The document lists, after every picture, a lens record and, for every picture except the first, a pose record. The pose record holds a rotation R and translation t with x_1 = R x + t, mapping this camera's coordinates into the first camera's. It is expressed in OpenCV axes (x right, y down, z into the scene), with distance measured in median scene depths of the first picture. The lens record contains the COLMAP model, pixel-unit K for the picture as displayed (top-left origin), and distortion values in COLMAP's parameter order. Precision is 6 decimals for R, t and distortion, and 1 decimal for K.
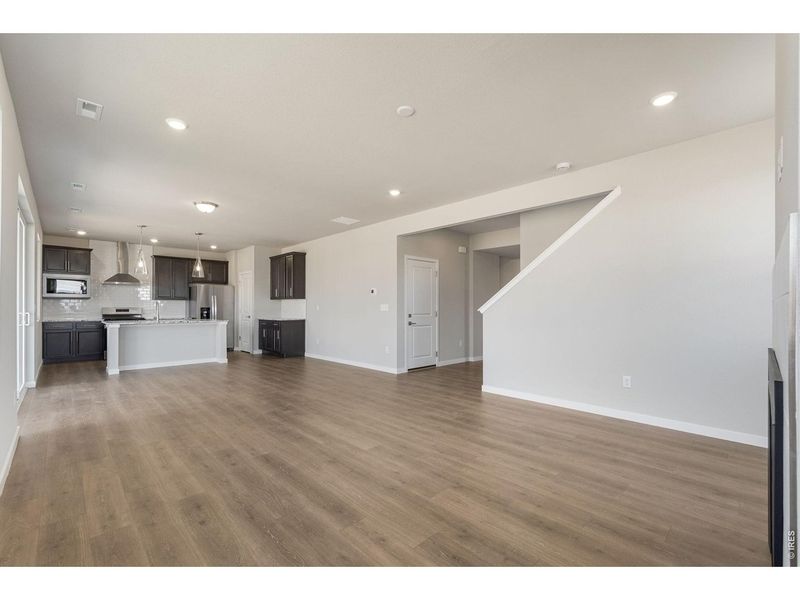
lens RADIAL K [[347.7, 0, 397.8], [0, 347.7, 305.8], [0, 0, 1]] dist [-0.000094, -0.000139]
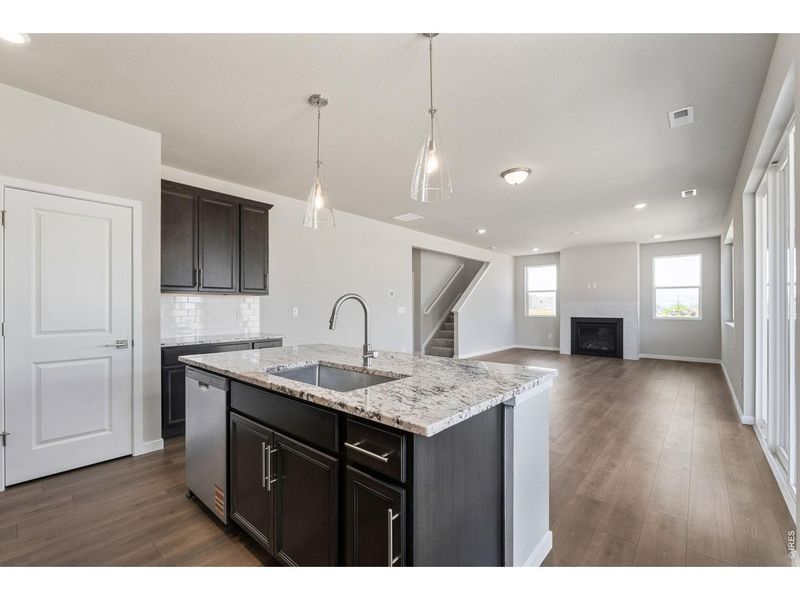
lens RADIAL K [[352.1, 0, 391.1], [0, 352.1, 306.1], [0, 0, 1]] dist [0.012395, 0.000059]
pose [[-0.079246, 0.002536, 0.996852, -1.071694], [-0.005006, 0.999983, -0.002942, -0.003856], [-0.996843, -0.005223, -0.079232, 1.105856]]
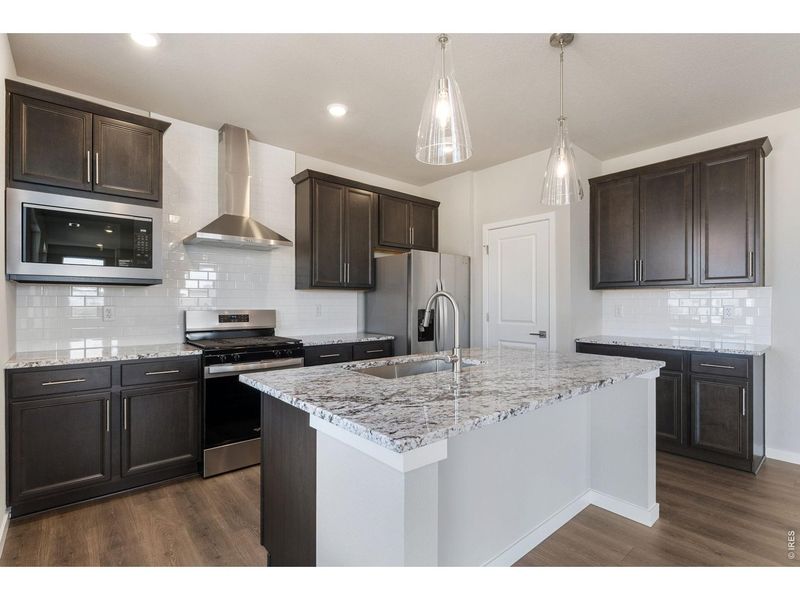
lens RADIAL K [[384.9, 0, 397.6], [0, 384.9, 304.6], [0, 0, 1]] dist [0.001267, 0.000137]
pose [[0.998011, 0.001819, -0.063009, -0.762359], [-0.001468, 0.999983, 0.005615, -0.004175], [0.063018, -0.005512, 0.997997, 0.783079]]
